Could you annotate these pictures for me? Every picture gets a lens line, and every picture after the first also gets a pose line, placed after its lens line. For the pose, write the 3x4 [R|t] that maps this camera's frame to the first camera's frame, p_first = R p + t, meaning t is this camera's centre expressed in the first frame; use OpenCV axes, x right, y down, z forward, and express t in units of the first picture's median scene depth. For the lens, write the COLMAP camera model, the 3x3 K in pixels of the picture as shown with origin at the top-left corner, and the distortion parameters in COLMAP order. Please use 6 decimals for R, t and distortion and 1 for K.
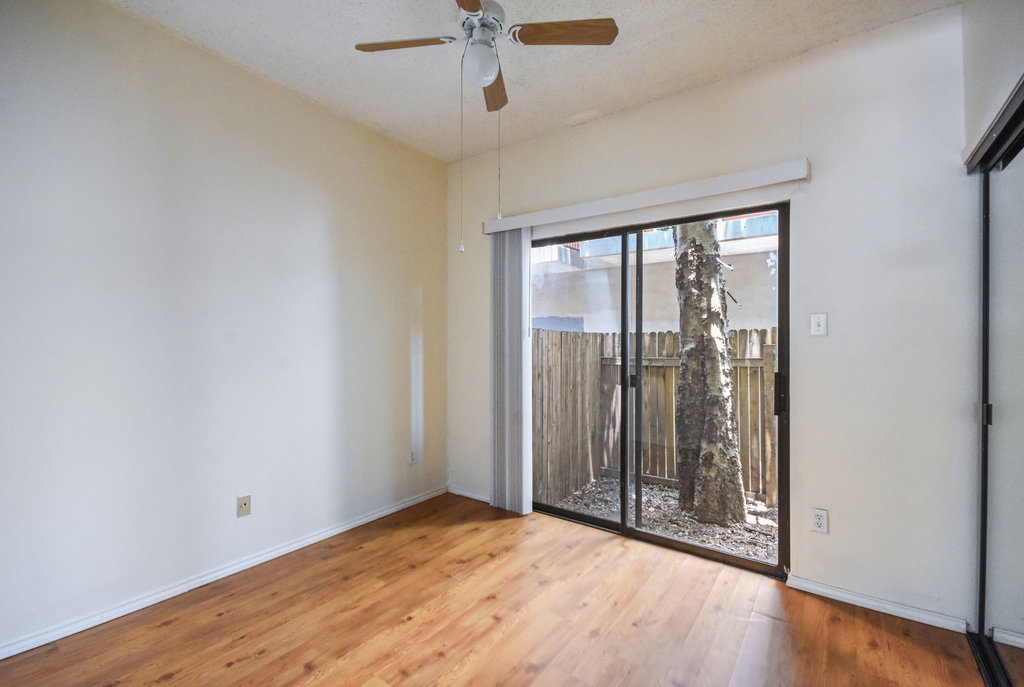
lens RADIAL K [[443.0, 0, 492.4], [0, 443.0, 341.8], [0, 0, 1]] dist [0.001369, -0.000069]
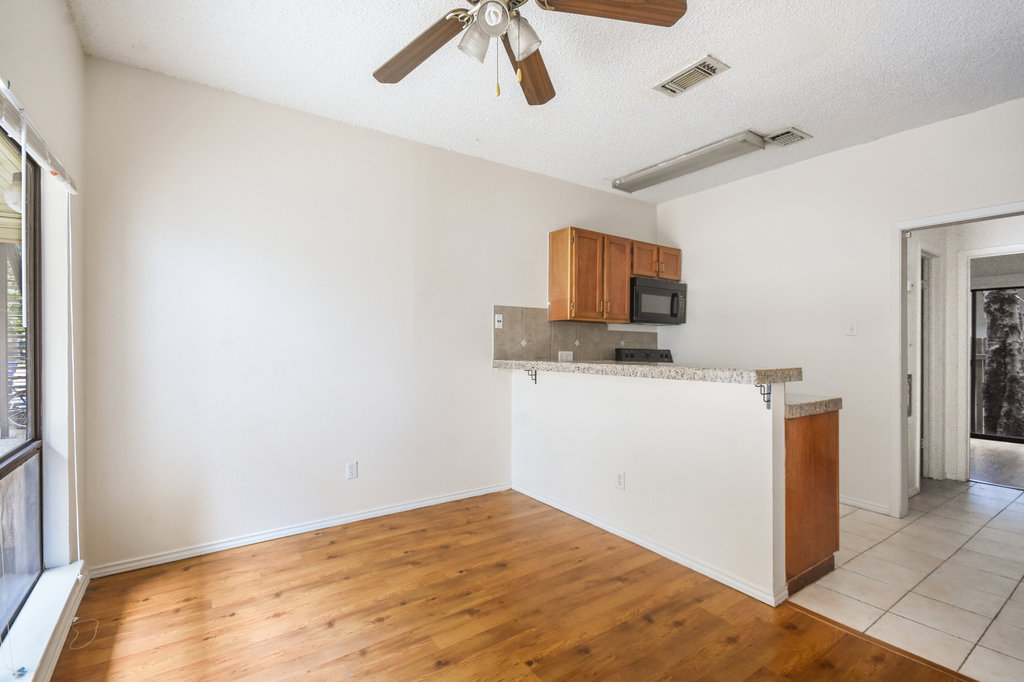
lens RADIAL K [[458.4, 0, 497.8], [0, 458.4, 345.6], [0, 0, 1]] dist [0.003916, -0.006771]
pose [[0.946219, 0.001266, -0.323524, -0.815620], [0.001828, 0.999955, 0.009261, -0.015082], [0.323521, -0.009354, 0.946175, -1.312203]]
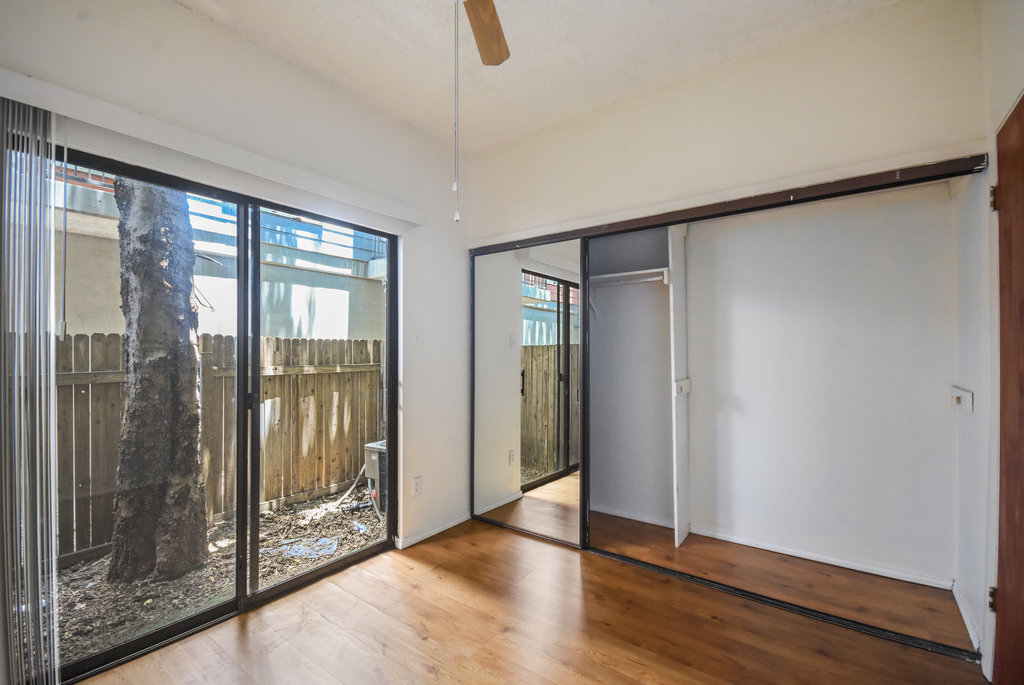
lens RADIAL K [[447.9, 0, 513.6], [0, 447.9, 354.4], [0, 0, 1]] dist [-0.000366, -0.000102]
pose [[-0.021274, -0.001466, 0.999773, -0.338619], [-0.007263, 0.999973, 0.001312, 0.003511], [-0.999747, -0.007234, -0.021284, 0.417791]]
